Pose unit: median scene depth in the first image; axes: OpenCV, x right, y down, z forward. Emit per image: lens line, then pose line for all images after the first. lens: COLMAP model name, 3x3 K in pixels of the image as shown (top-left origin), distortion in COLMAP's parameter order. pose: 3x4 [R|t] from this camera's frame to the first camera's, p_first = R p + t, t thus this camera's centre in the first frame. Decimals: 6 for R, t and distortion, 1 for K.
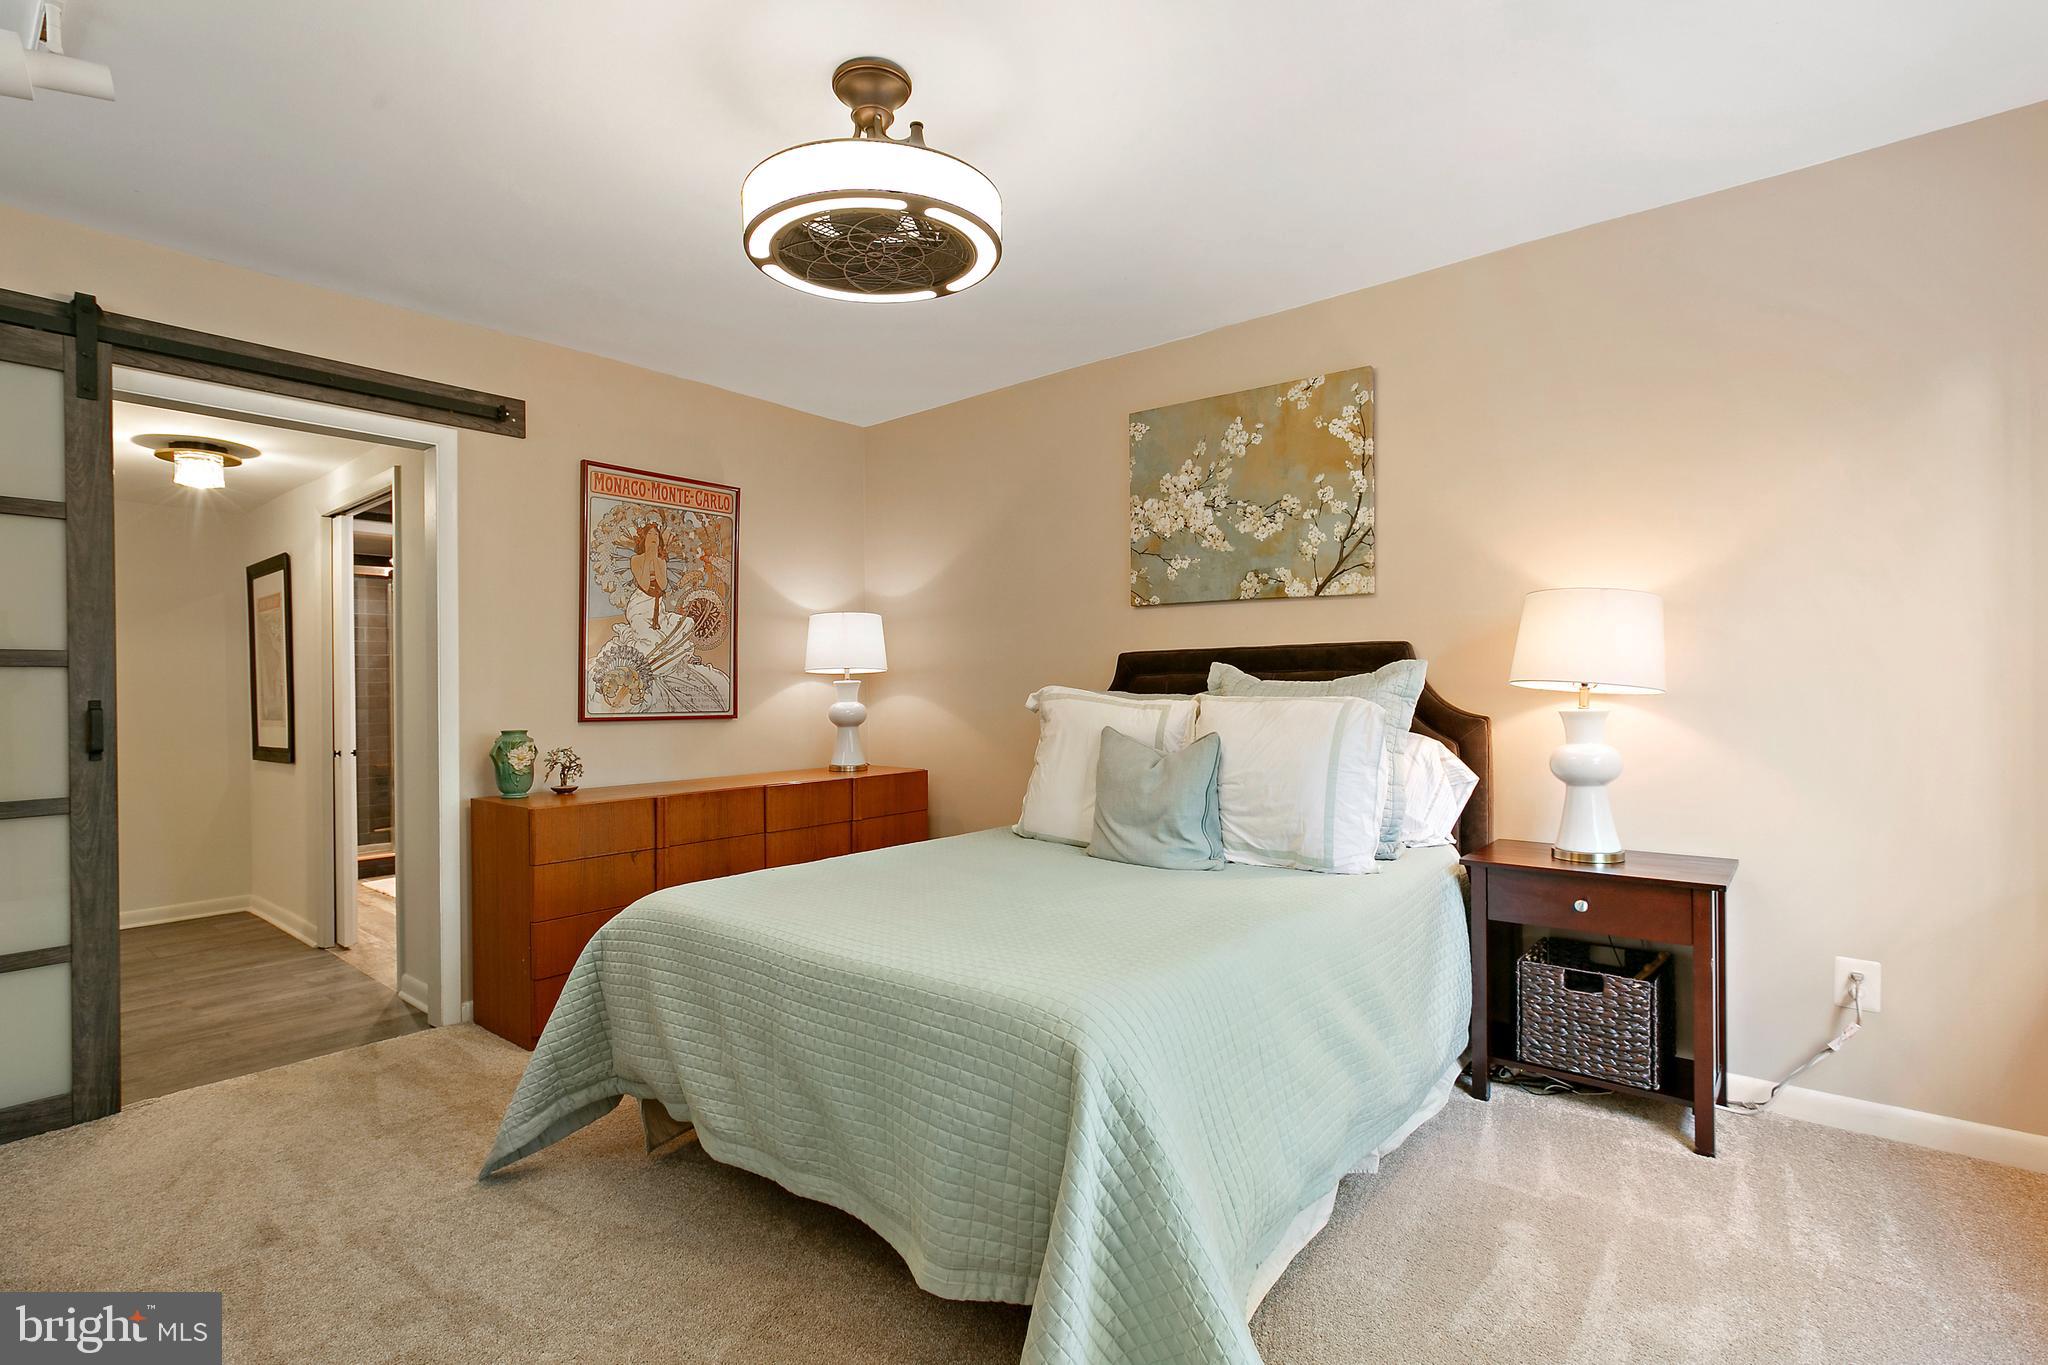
lens RADIAL K [[962.5, 0, 1018.2], [0, 962.5, 686.1], [0, 0, 1]] dist [-0.033622, 0.022928]
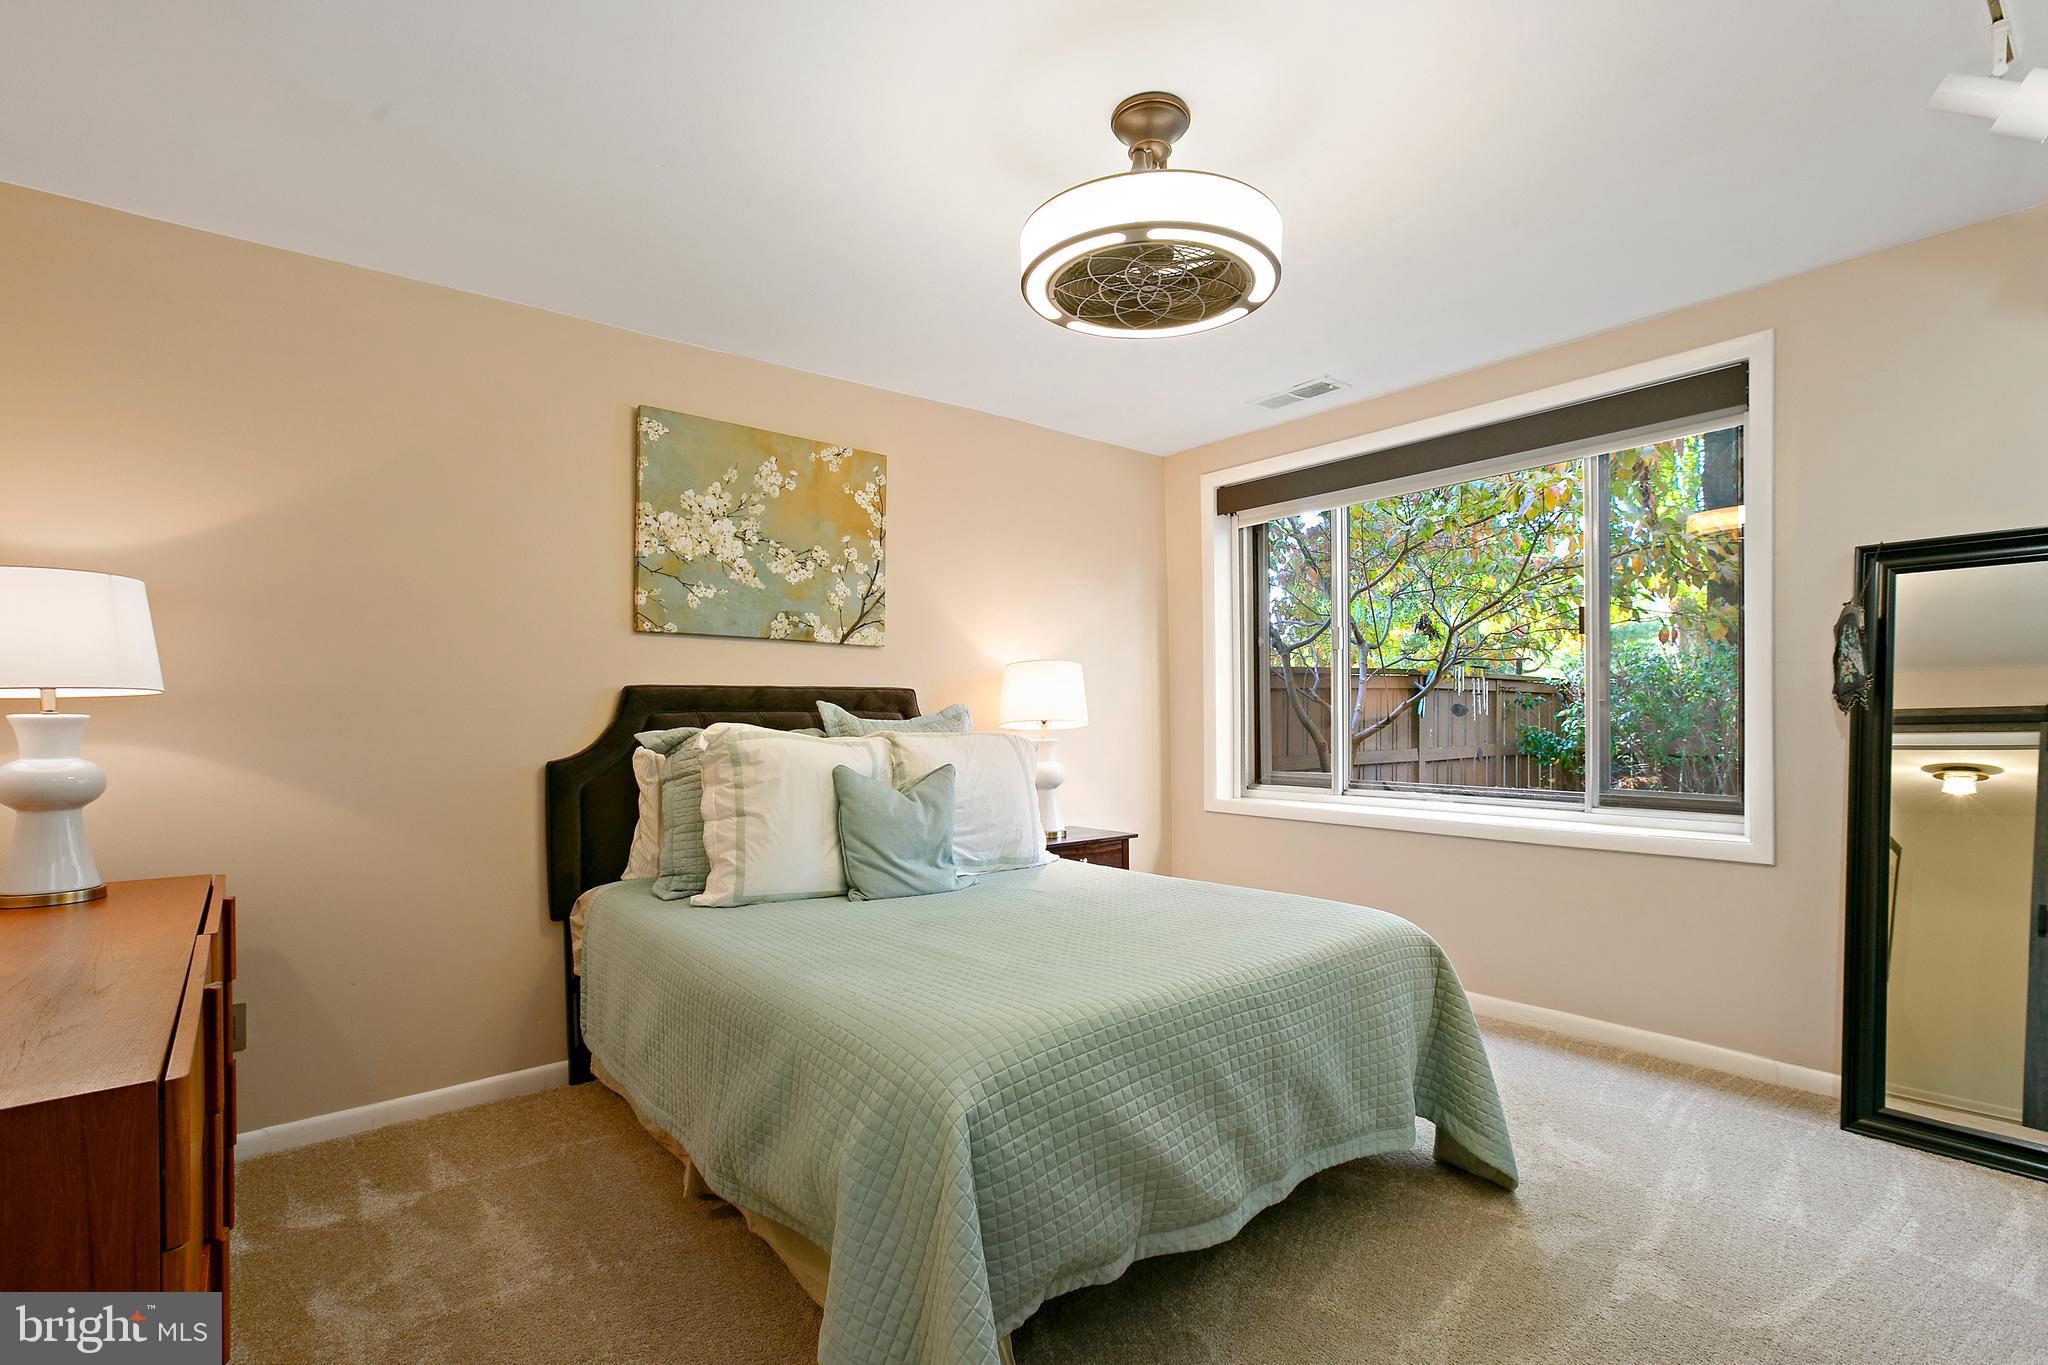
lens RADIAL K [[919.6, 0, 1023.0], [0, 919.6, 725.5], [0, 0, 1]] dist [-0.040207, 0.032363]
pose [[0.218613, 0.003149, 0.975806, -0.656683], [0.007336, 0.999961, -0.004871, 0.007167], [-0.975784, 0.008224, 0.218582, 0.545989]]
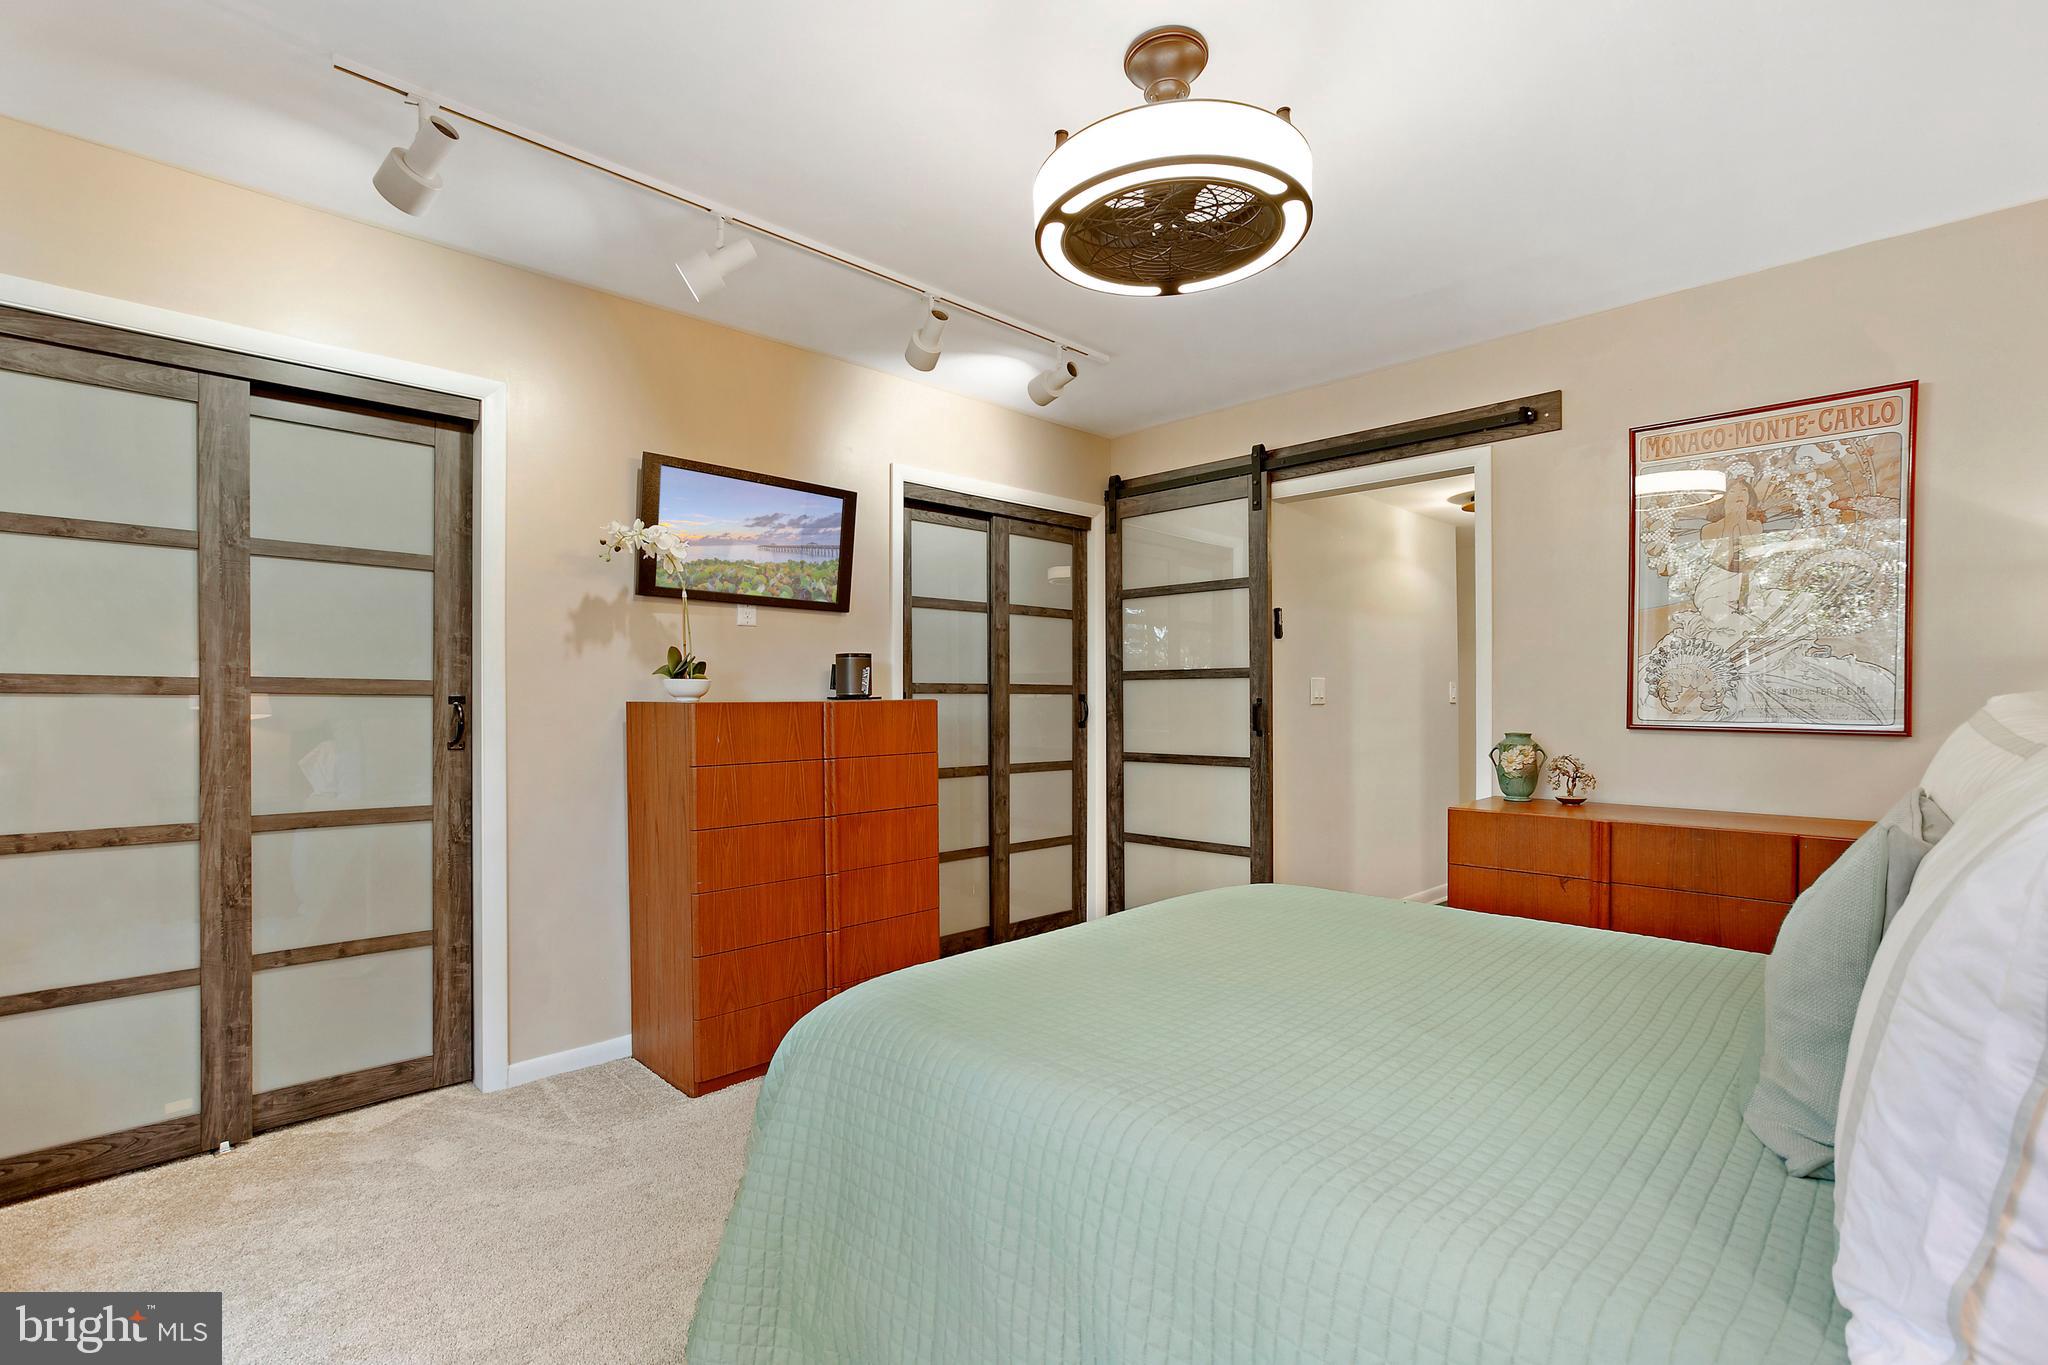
lens RADIAL K [[962.9, 0, 1046.8], [0, 962.9, 696.9], [0, 0, 1]] dist [-0.033194, 0.016343]
pose [[-0.095492, 0.008141, -0.995397, 0.478974], [0.003453, 0.999963, 0.007847, -0.000801], [0.995424, -0.002688, -0.095516, 0.570730]]
